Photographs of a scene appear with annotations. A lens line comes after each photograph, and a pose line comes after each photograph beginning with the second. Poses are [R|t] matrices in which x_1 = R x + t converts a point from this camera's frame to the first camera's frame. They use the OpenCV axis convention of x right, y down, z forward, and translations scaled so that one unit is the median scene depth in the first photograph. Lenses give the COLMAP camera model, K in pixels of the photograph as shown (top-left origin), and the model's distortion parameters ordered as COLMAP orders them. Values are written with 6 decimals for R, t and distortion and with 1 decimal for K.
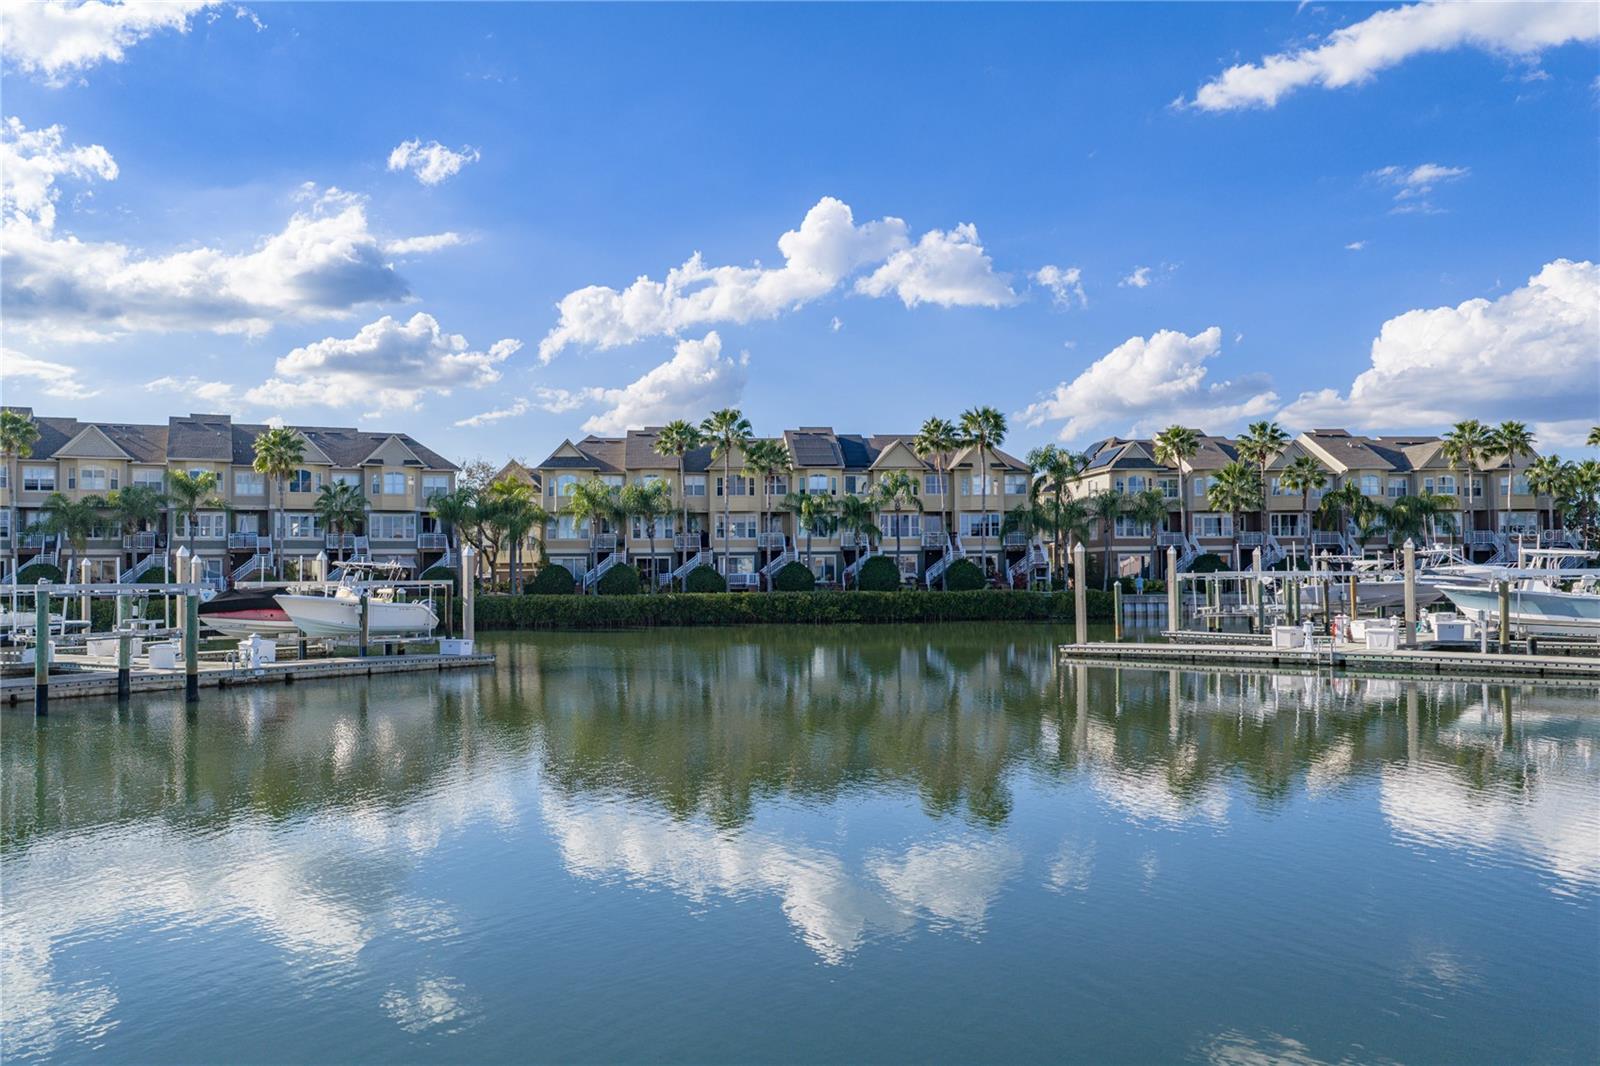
lens RADIAL K [[1325.3, 0, 800.5], [0, 1325.3, 535.4], [0, 0, 1]] dist [0.022761, 0.010833]
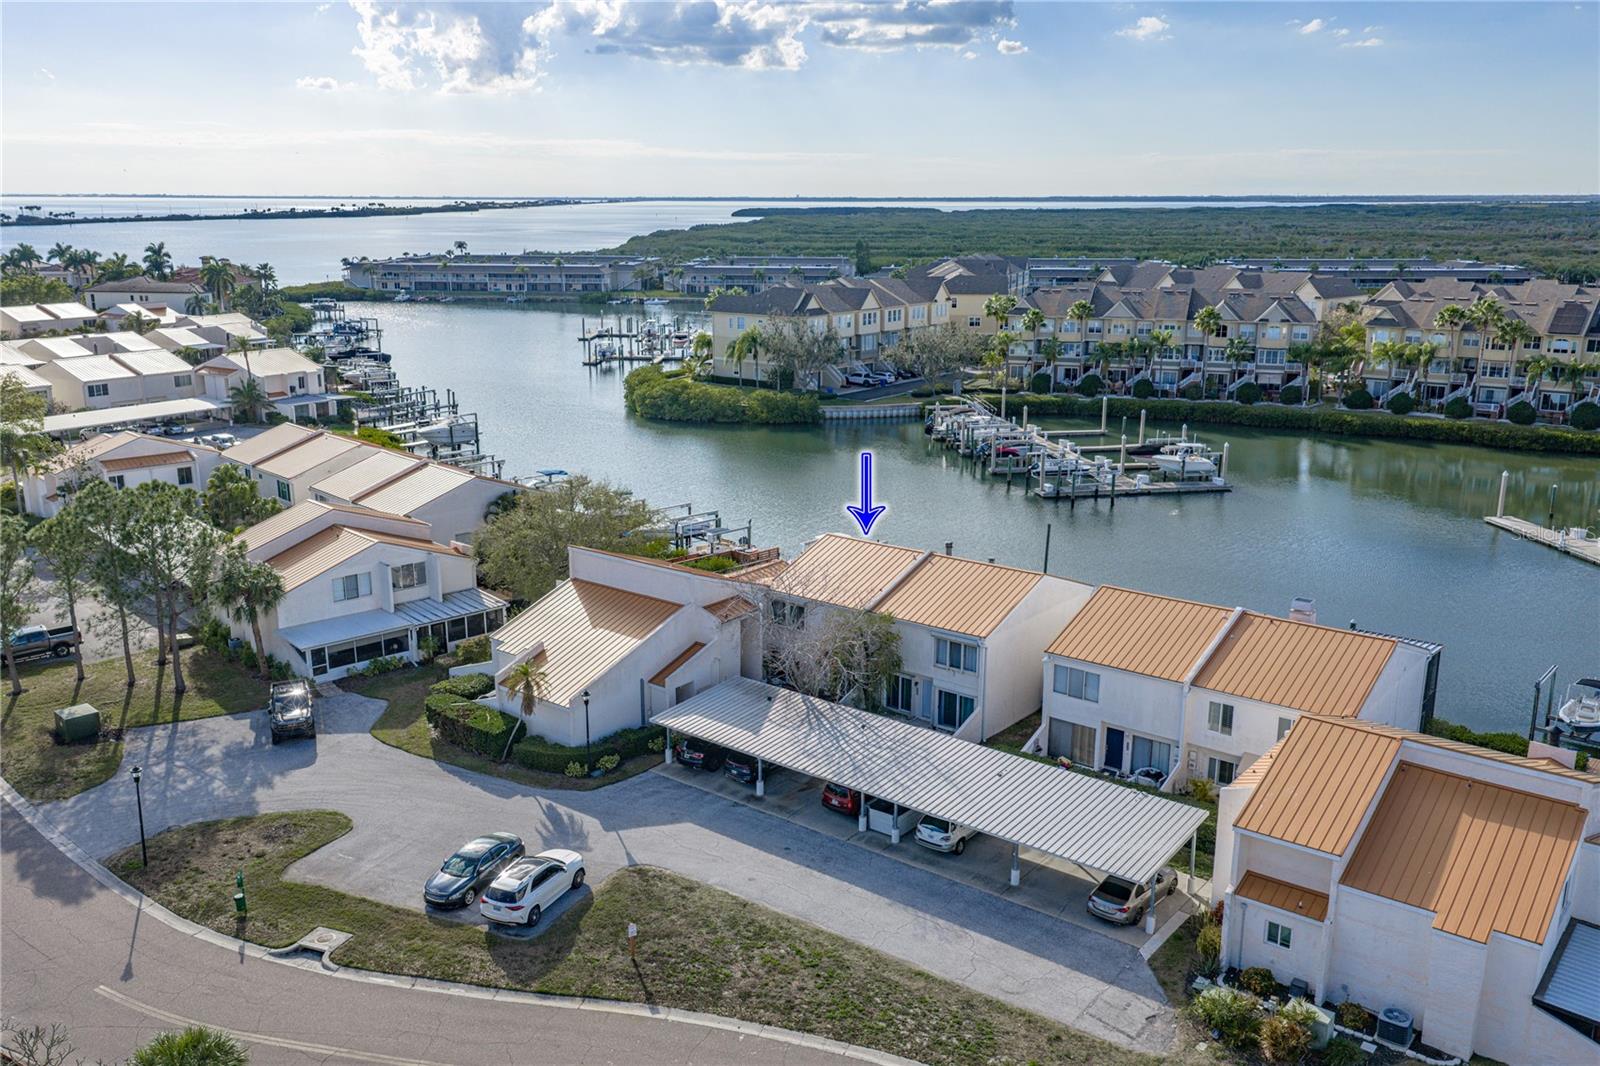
lens RADIAL K [[1345.2, 0, 795.0], [0, 1345.2, 530.2], [0, 0, 1]] dist [0.023015, 0.003991]
pose [[0.731984, 0.172586, -0.659101, 0.425476], [0.012805, 0.963729, 0.266574, -0.257720], [0.681201, -0.203568, 0.703224, -0.691204]]
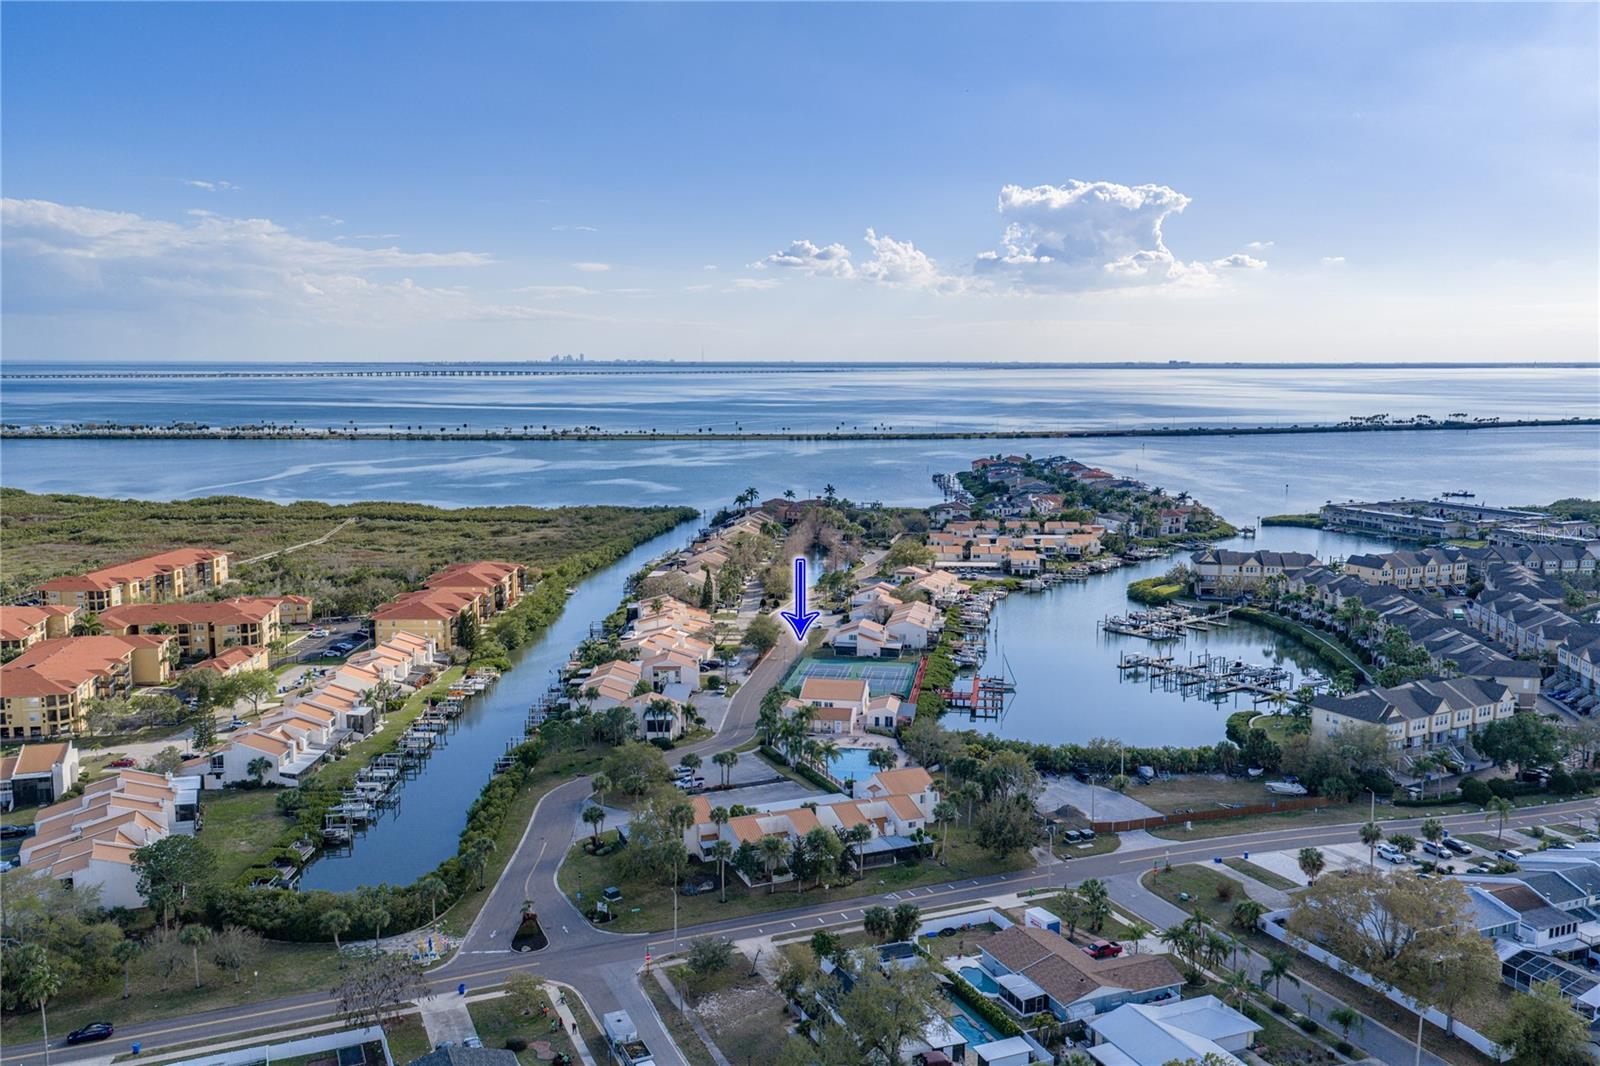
lens RADIAL K [[1313.7, 0, 798.3], [0, 1313.7, 533.2], [0, 0, 1]] dist [0.035958, -0.007724]
pose [[-0.261800, 0.132631, -0.955965, 3.525419], [0.029857, 0.991151, 0.129336, -0.730946], [0.964660, 0.005317, -0.263444, 0.480314]]
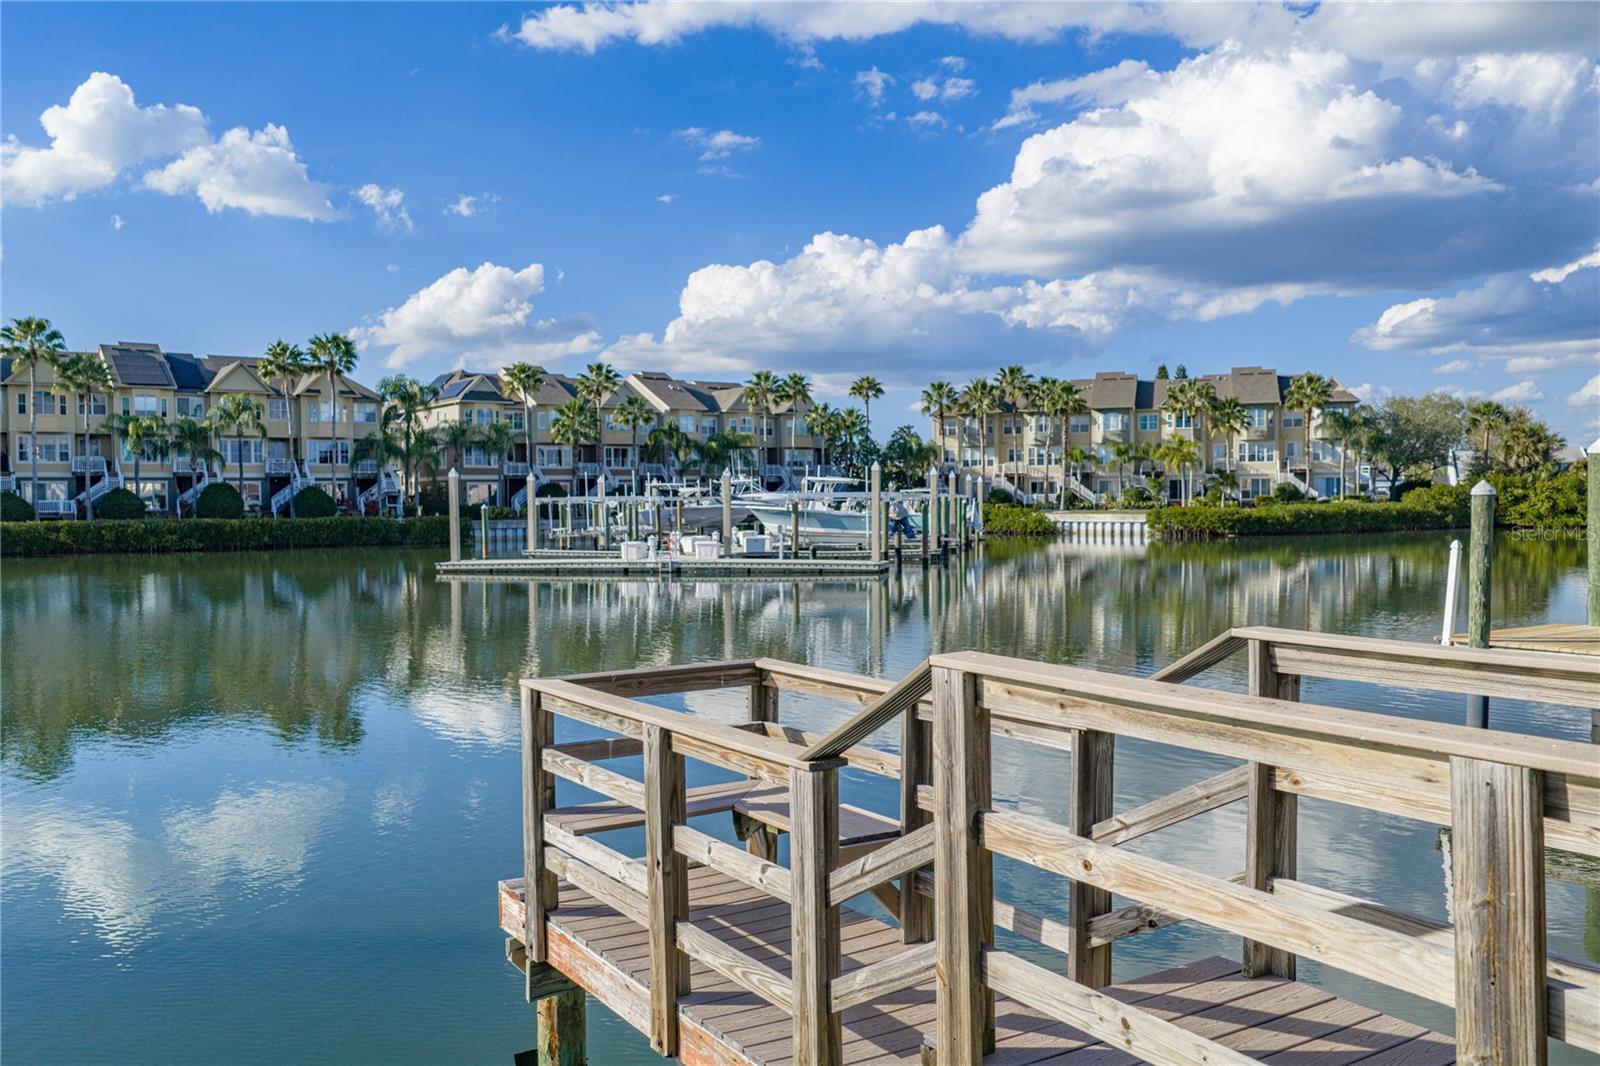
lens RADIAL K [[1330.2, 0, 797.6], [0, 1330.2, 537.1], [0, 0, 1]] dist [0.031602, -0.004859]
pose [[0.879793, -0.012701, 0.475186, -0.032611], [-0.012119, 0.998719, 0.049132, 0.002332], [-0.475202, -0.048985, 0.878512, -0.051112]]
